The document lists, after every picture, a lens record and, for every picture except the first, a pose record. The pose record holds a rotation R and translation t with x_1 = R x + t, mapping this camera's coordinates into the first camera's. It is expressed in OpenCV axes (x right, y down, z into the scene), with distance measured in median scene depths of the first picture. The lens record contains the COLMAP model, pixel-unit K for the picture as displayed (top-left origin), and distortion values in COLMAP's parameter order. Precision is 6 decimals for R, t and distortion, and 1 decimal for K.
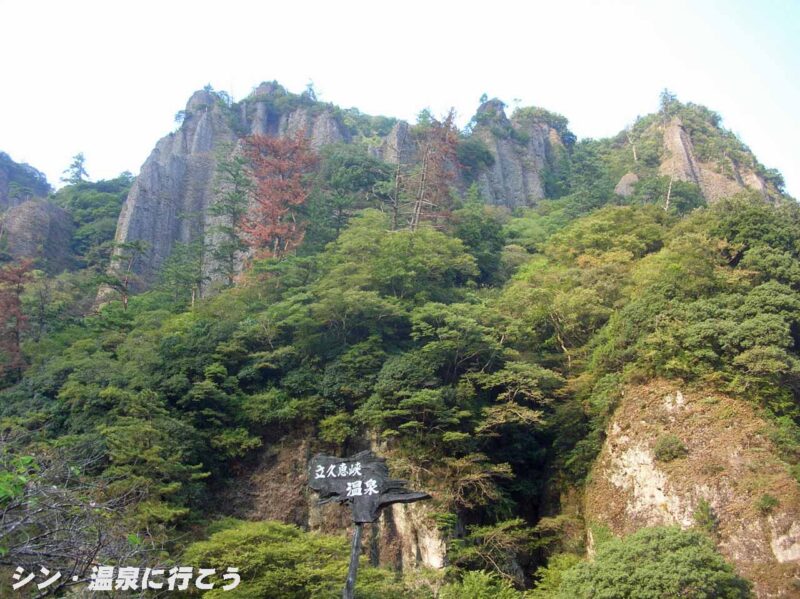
lens RADIAL K [[815.4, 0, 402.7], [0, 815.4, 302.0], [0, 0, 1]] dist [-0.149426, 0.000000]
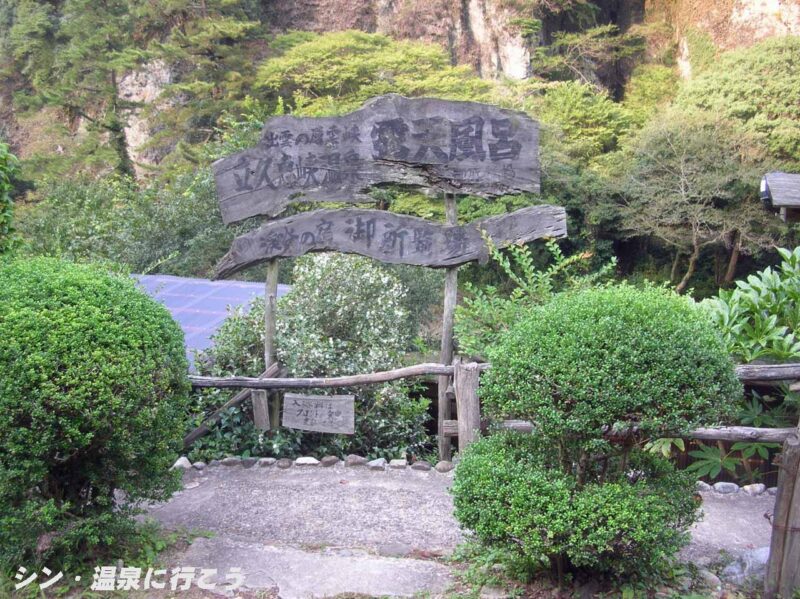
lens RADIAL K [[815.4, 0, 402.2], [0, 815.4, 300.7], [0, 0, 1]] dist [-0.149426, 0.000000]
pose [[0.999660, -0.025655, -0.004569, -0.094145], [0.023947, 0.835325, 0.549235, 0.032209], [-0.010274, -0.549158, 0.835655, 0.081948]]
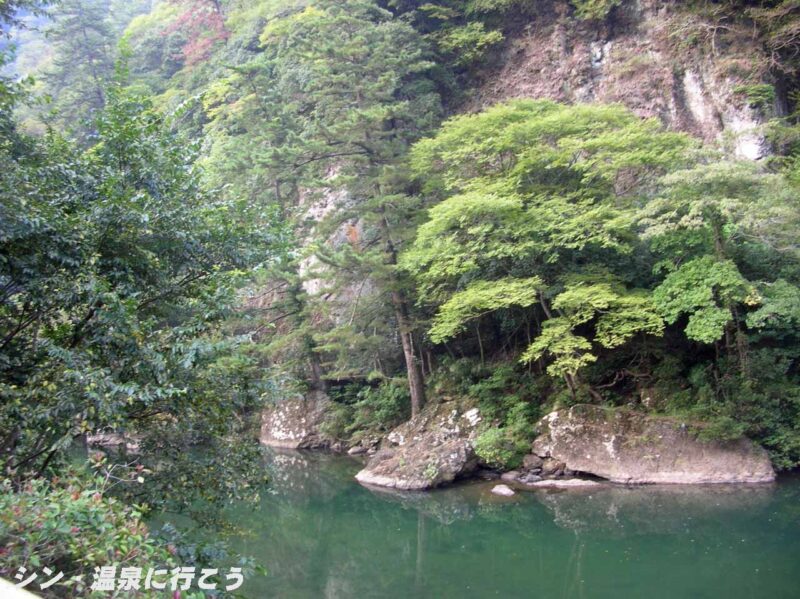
lens RADIAL K [[815.4, 0, 400.2], [0, 815.4, 296.5], [0, 0, 1]] dist [-0.149426, 0.000000]
pose [[0.935030, -0.081397, -0.345099, -0.021889], [0.197583, 0.927784, 0.316510, 0.151862], [0.294415, -0.364132, 0.883588, 0.207352]]
